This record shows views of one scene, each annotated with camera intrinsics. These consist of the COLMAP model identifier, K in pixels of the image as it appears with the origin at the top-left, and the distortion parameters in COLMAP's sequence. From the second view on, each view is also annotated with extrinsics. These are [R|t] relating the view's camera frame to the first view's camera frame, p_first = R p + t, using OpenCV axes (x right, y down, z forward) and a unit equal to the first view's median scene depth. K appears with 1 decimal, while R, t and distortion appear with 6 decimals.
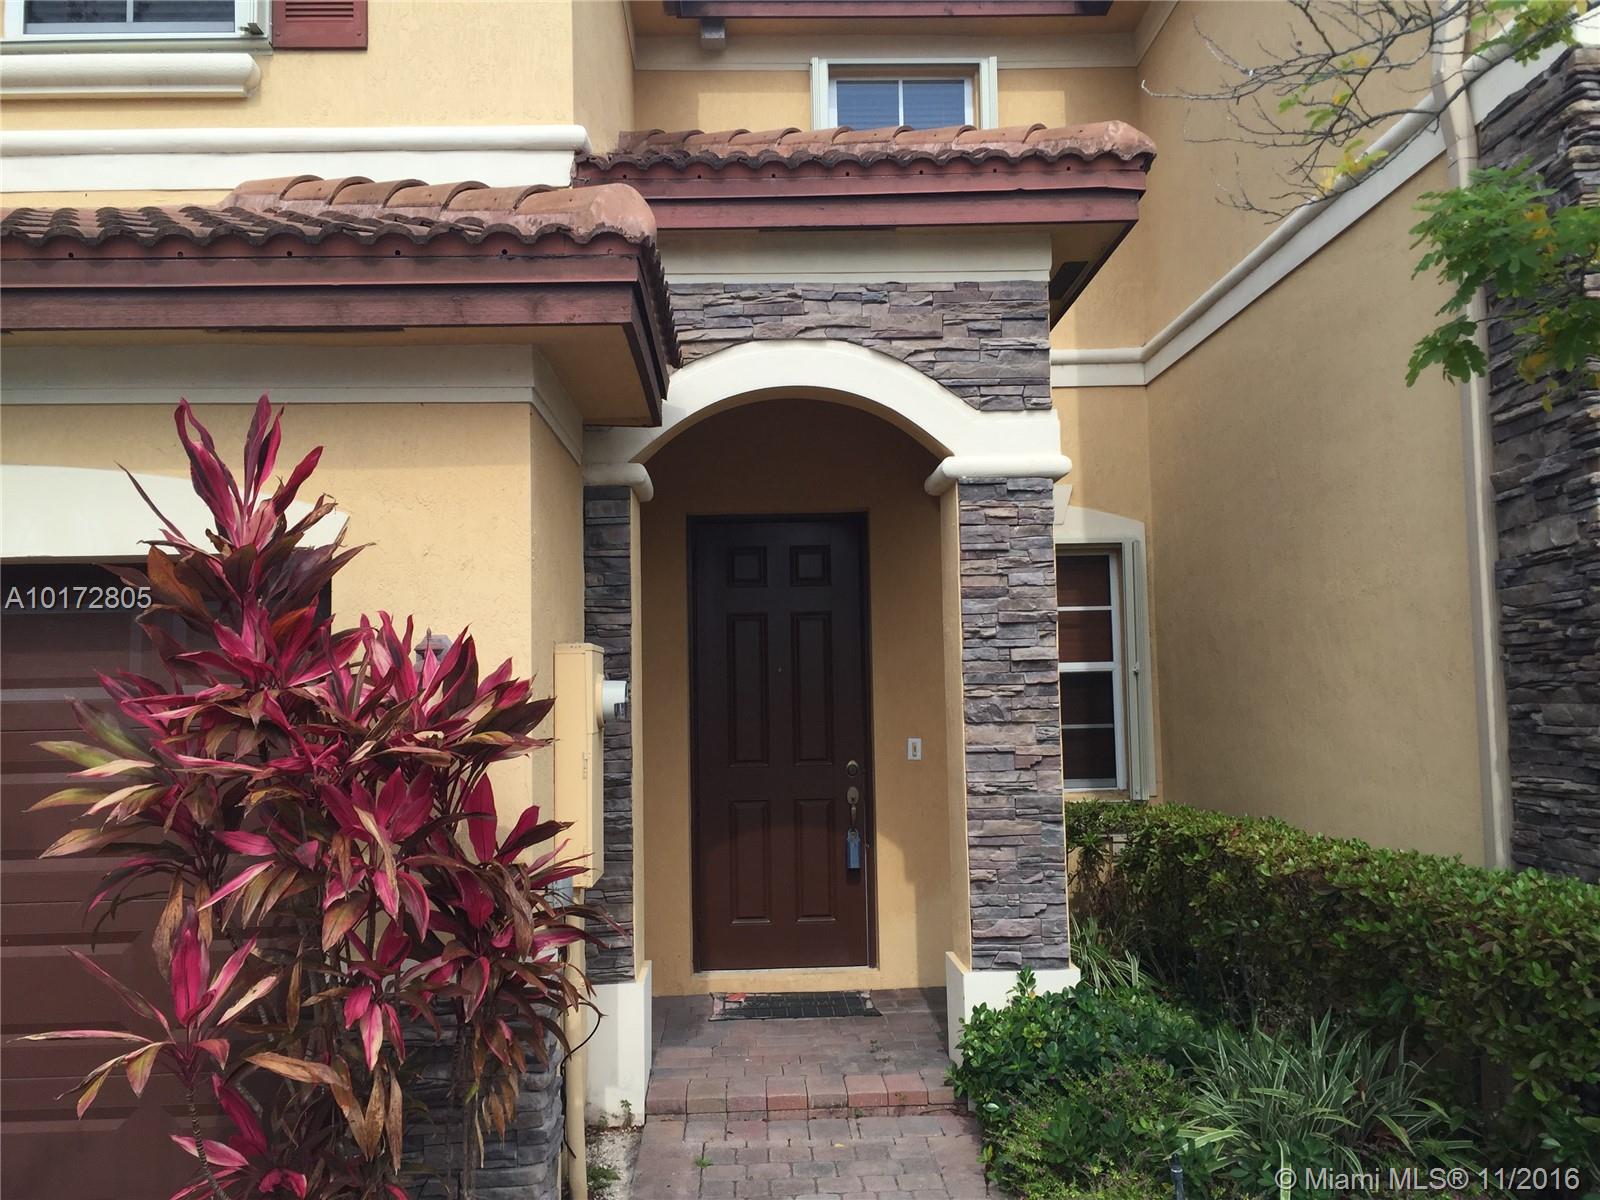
lens RADIAL K [[1378.5, 0, 769.6], [0, 1378.5, 585.9], [0, 0, 1]] dist [0.071086, -0.072661]
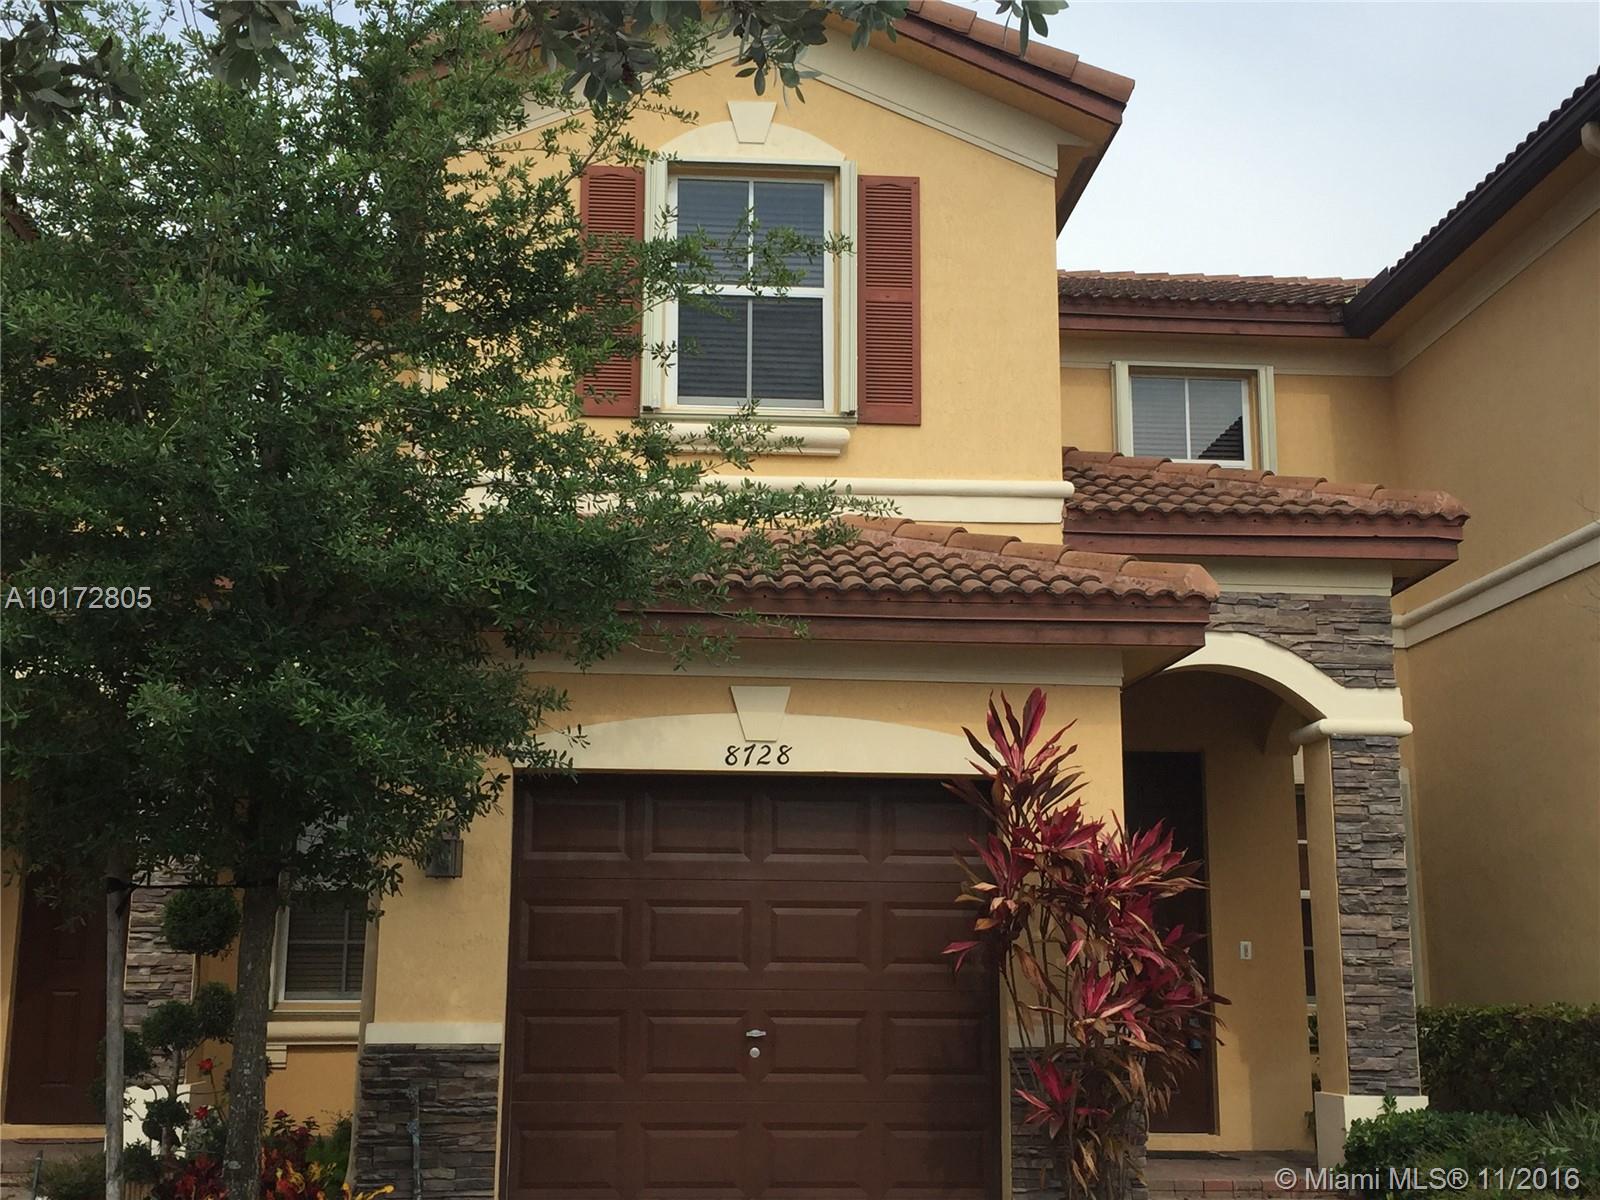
lens RADIAL K [[2006.4, 0, 694.2], [0, 2006.4, 567.5], [0, 0, 1]] dist [0.056385, 0.000000]
pose [[0.999314, 0.034405, 0.013695, -0.543561], [-0.032327, 0.990922, -0.130496, 0.041618], [-0.018060, 0.129964, 0.991354, -1.038412]]
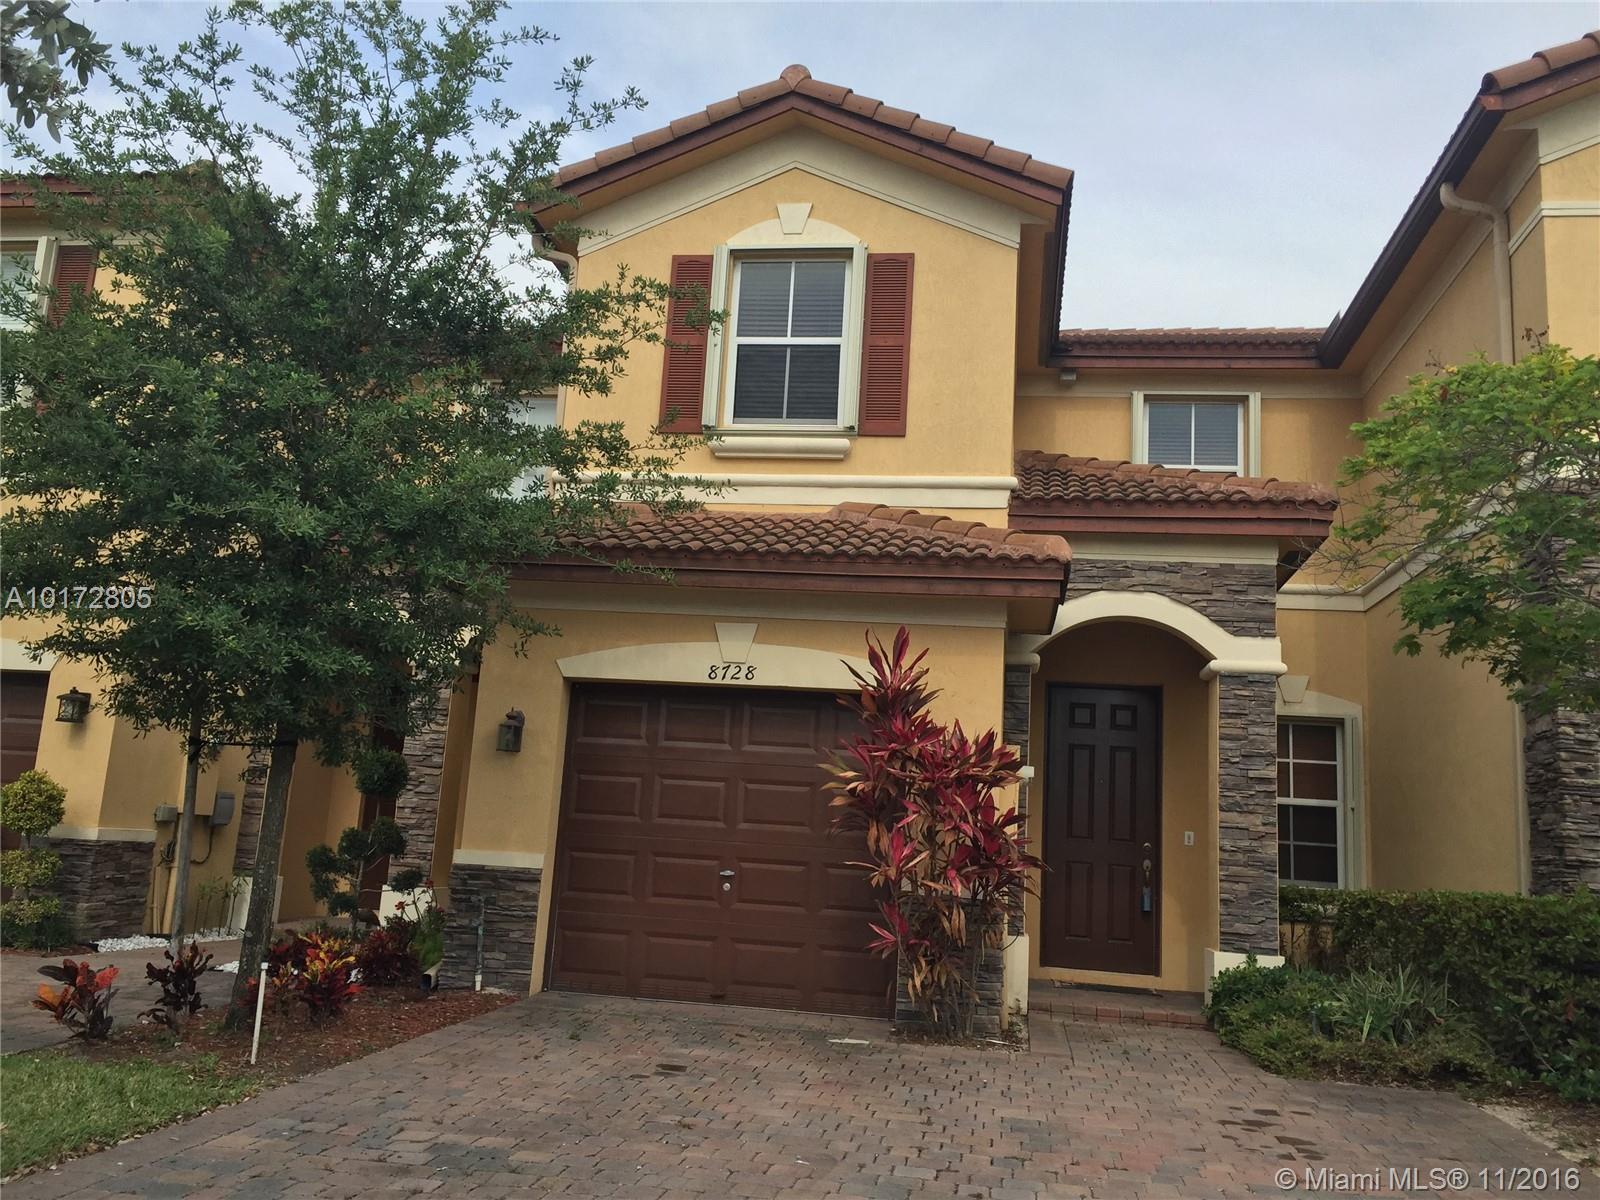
lens RADIAL K [[1378.5, 0, 728.8], [0, 1378.5, 573.6], [0, 0, 1]] dist [0.071086, -0.072661]
pose [[0.973830, 0.043872, -0.223004, -0.087377], [-0.069780, 0.991517, -0.109656, 0.037750], [0.216301, 0.122347, 0.968630, -0.908240]]
